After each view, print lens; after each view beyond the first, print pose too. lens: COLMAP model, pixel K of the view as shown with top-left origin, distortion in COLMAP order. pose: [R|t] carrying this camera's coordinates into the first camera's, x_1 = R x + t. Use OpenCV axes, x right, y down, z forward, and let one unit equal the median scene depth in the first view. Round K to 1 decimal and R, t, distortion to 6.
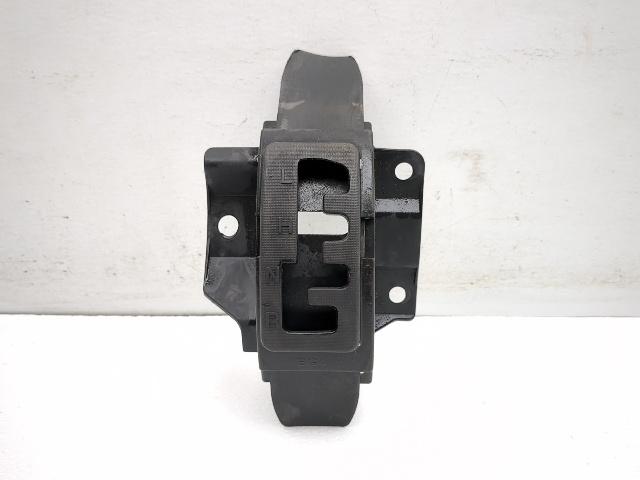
lens RADIAL K [[412.3, 0, 320.0], [0, 412.3, 240.0], [0, 0, 1]] dist [0.002162, 0.000795]
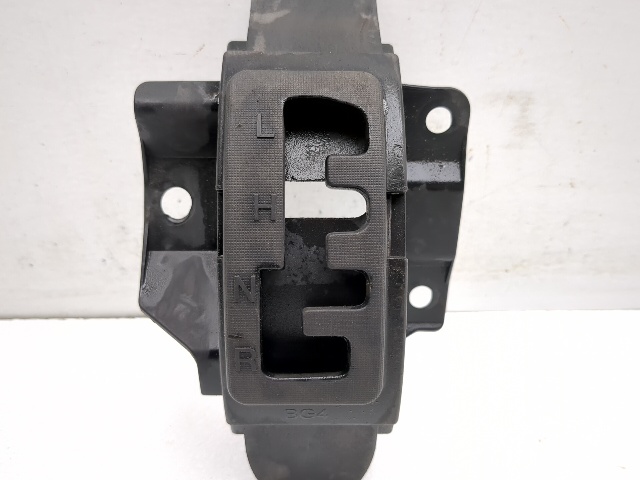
lens RADIAL K [[513.1, 0, 320.0], [0, 513.1, 240.0], [0, 0, 1]] dist [-0.003652, -0.006244]
pose [[0.999475, -0.010982, 0.030483, -0.017893], [0.009276, 0.998412, 0.055560, -0.019429], [-0.031045, -0.055248, 0.997990, 0.170258]]
